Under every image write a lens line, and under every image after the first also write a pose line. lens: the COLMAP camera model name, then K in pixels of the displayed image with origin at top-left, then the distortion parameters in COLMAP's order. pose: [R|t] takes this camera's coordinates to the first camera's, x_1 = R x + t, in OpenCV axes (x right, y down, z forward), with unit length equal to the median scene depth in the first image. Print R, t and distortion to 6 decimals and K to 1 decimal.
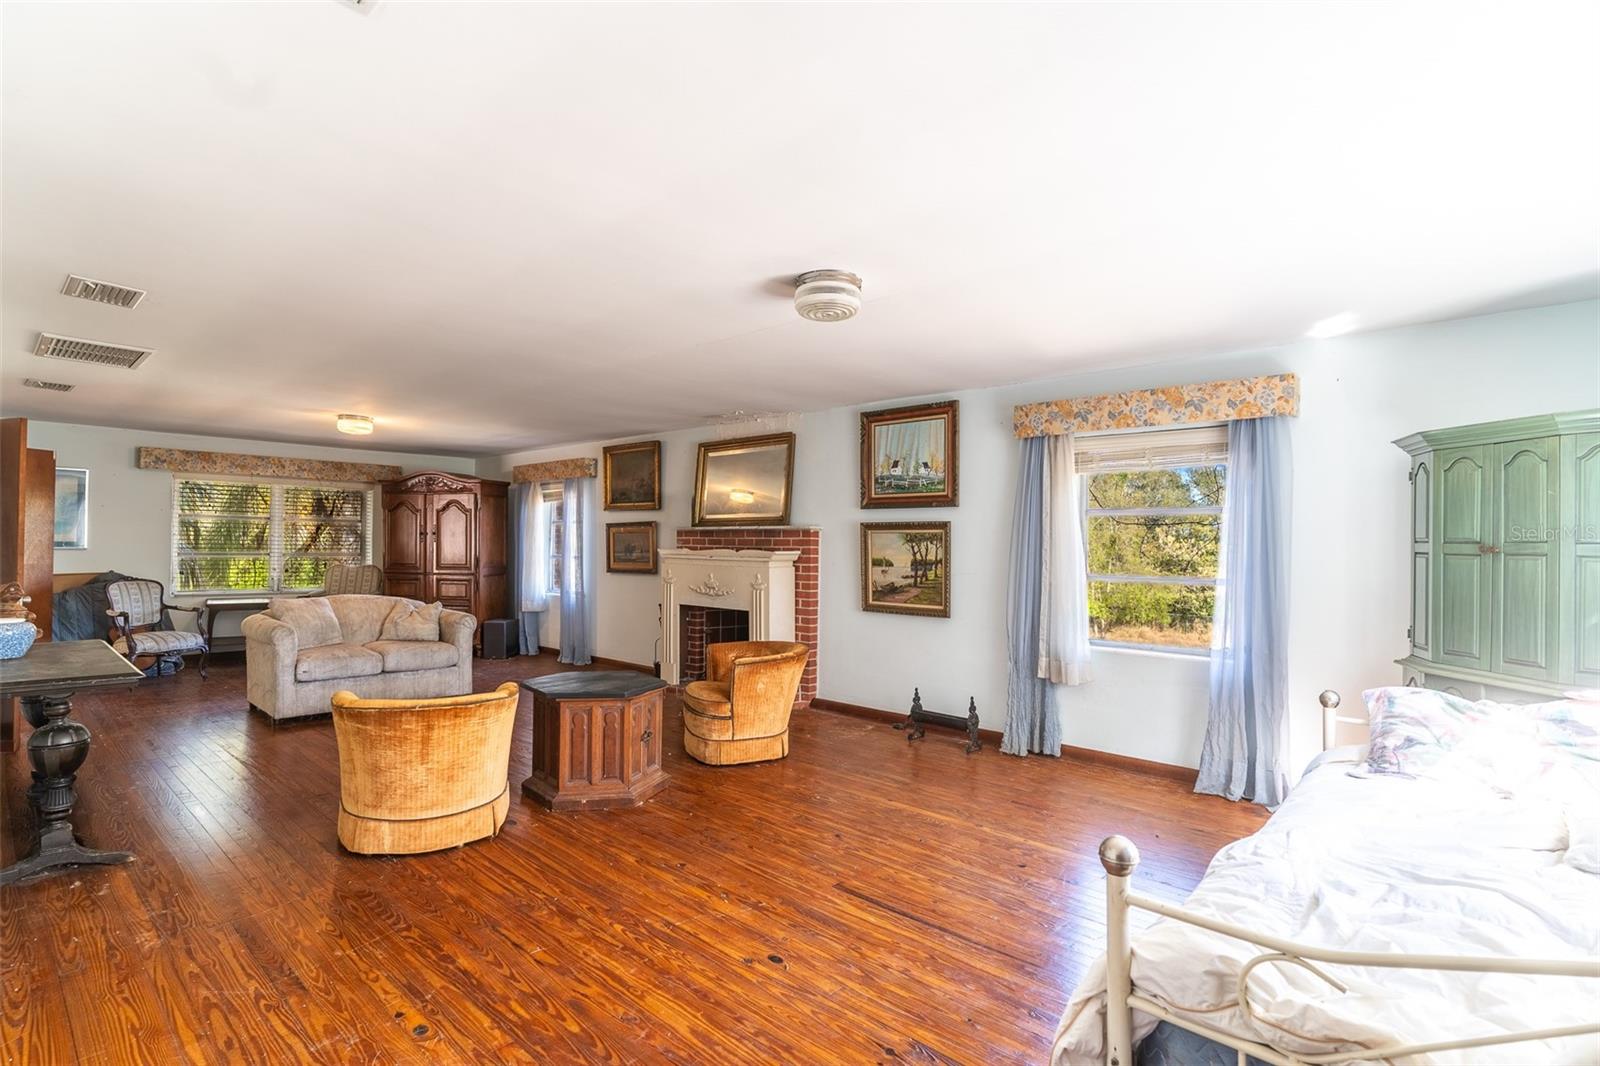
lens RADIAL K [[766.8, 0, 800.0], [0, 766.8, 533.0], [0, 0, 1]] dist [-0.000192, 0.000022]
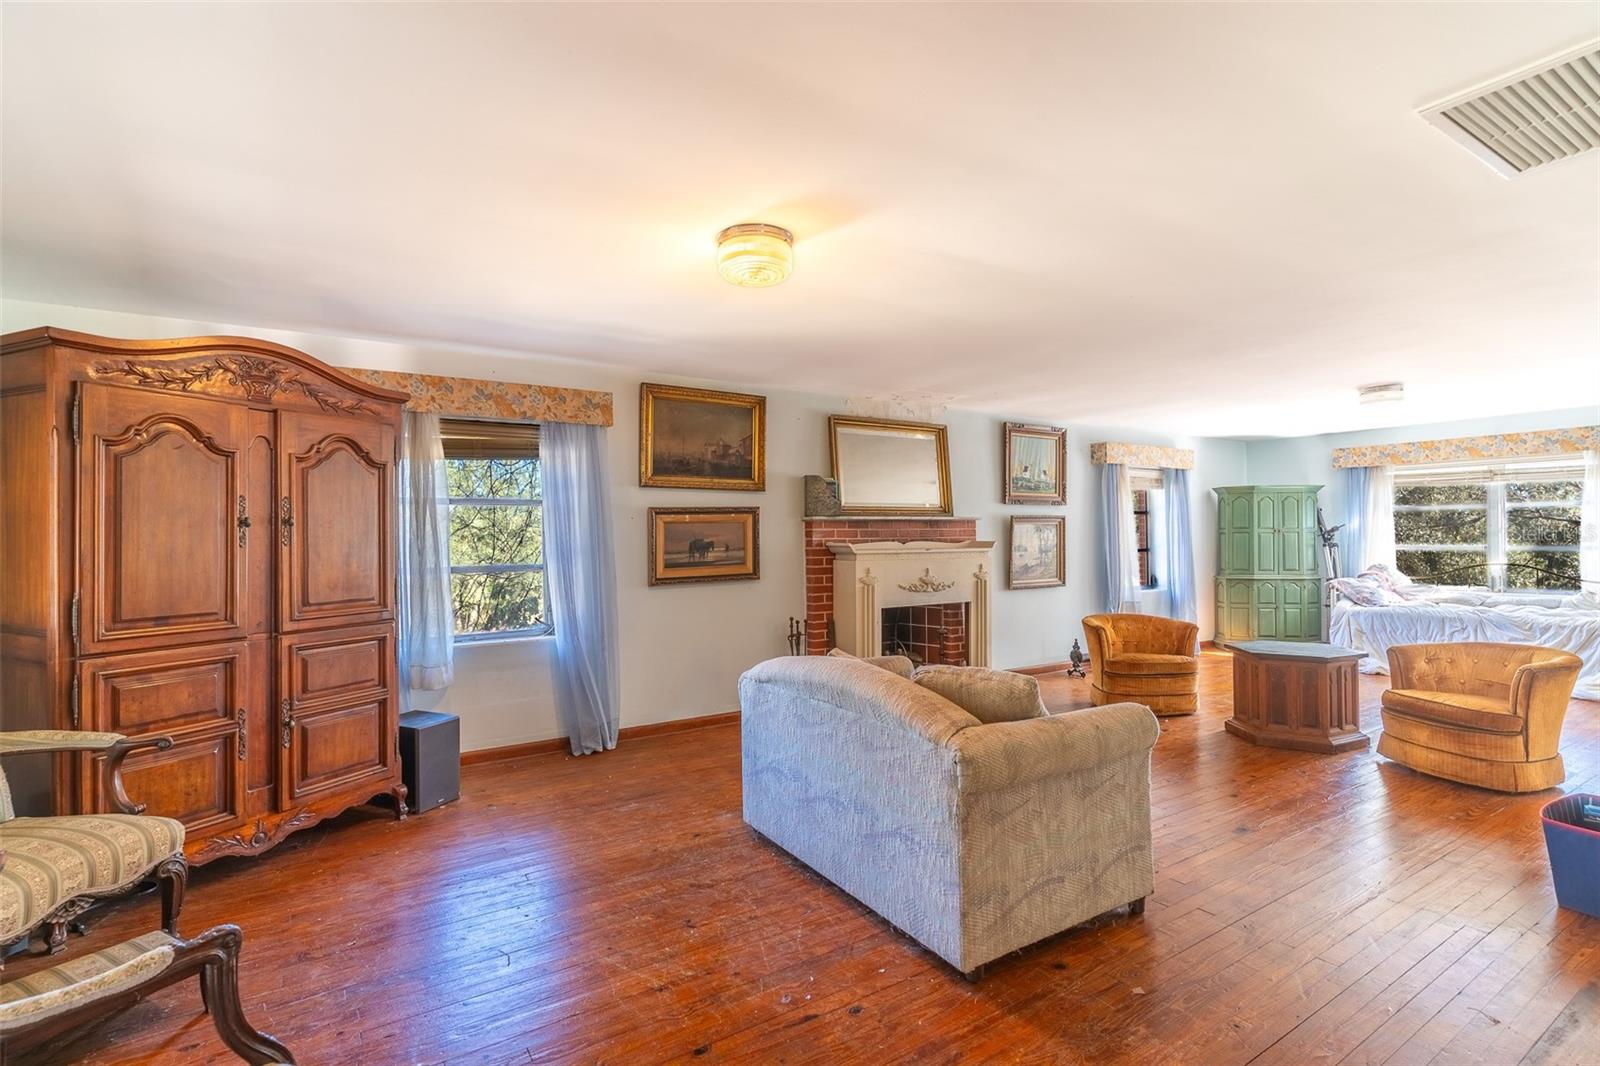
lens RADIAL K [[755.8, 0, 800.0], [0, 755.8, 533.0], [0, 0, 1]] dist [0.000182, -0.000001]
pose [[0.255687, -0.011850, 0.966687, -0.954748], [-0.003576, 0.999906, 0.013203, -0.000390], [-0.966753, -0.006832, 0.255621, 0.855728]]
